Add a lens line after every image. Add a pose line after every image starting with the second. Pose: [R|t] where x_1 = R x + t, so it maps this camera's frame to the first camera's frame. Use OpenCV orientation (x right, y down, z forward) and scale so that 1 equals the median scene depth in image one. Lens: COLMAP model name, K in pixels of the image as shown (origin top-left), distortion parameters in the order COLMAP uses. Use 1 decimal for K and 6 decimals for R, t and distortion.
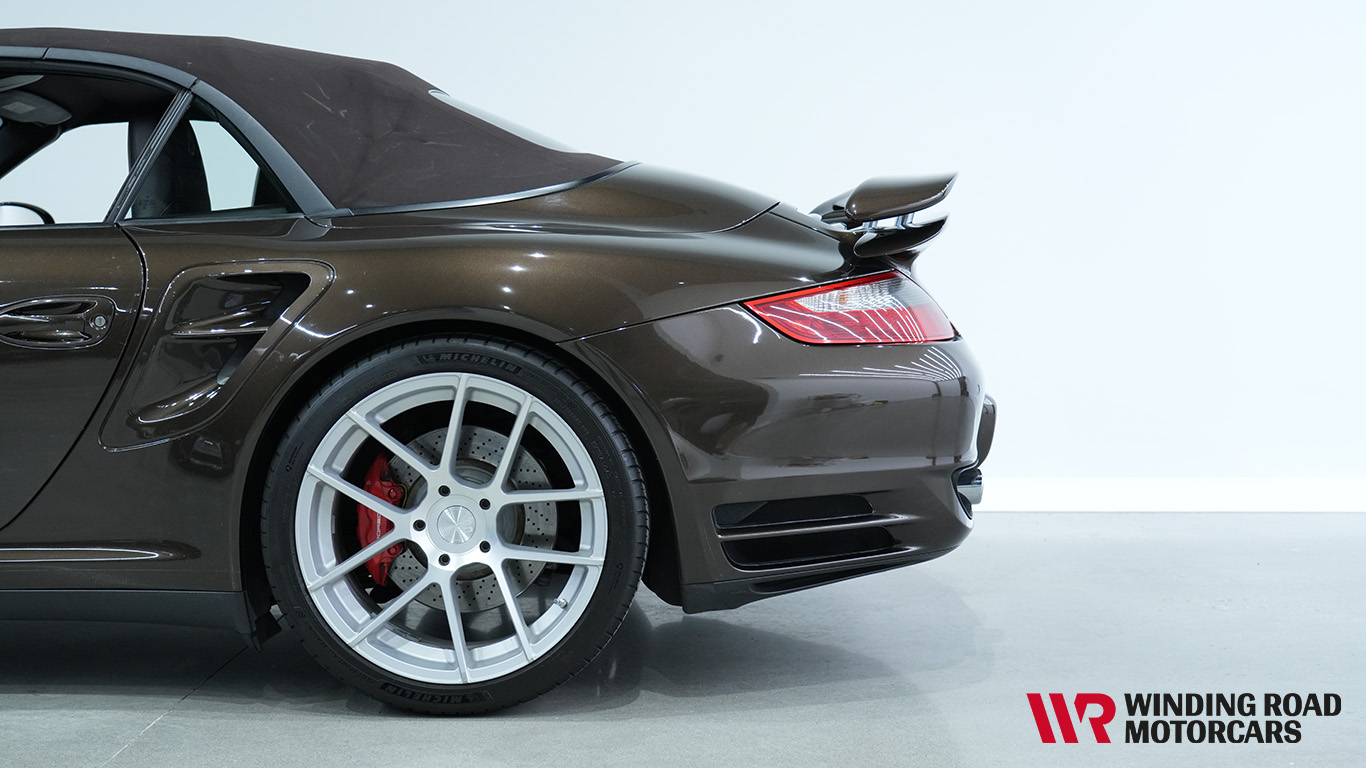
lens RADIAL K [[1803.6, 0, 693.5], [0, 1803.6, 395.4], [0, 0, 1]] dist [0.015633, 0.000000]
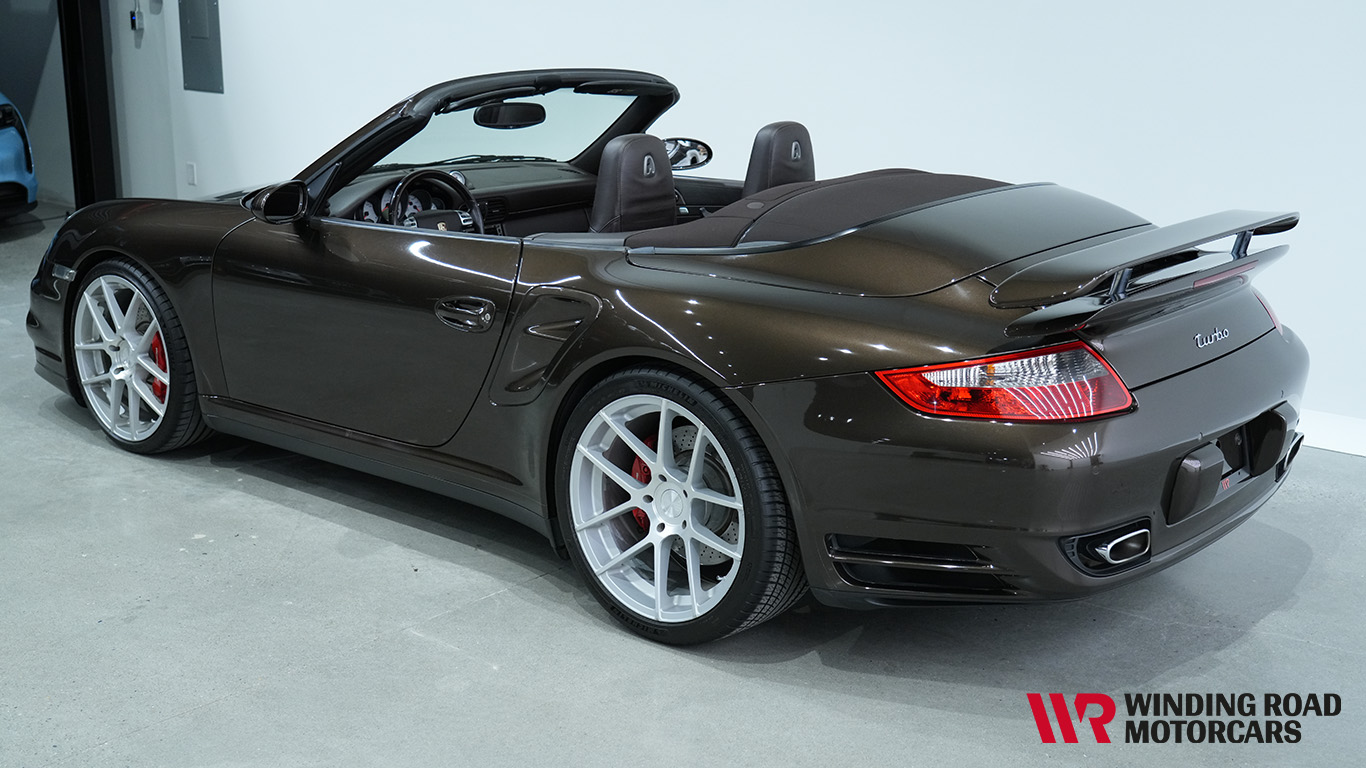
lens RADIAL K [[1687.5, 0, 688.2], [0, 1687.5, 390.9], [0, 0, 1]] dist [0.012333, 0.000000]
pose [[0.768389, 0.165471, -0.618221, 0.642374], [-0.045464, 0.977669, 0.205172, -0.269060], [0.638366, -0.129545, 0.758753, 0.069612]]
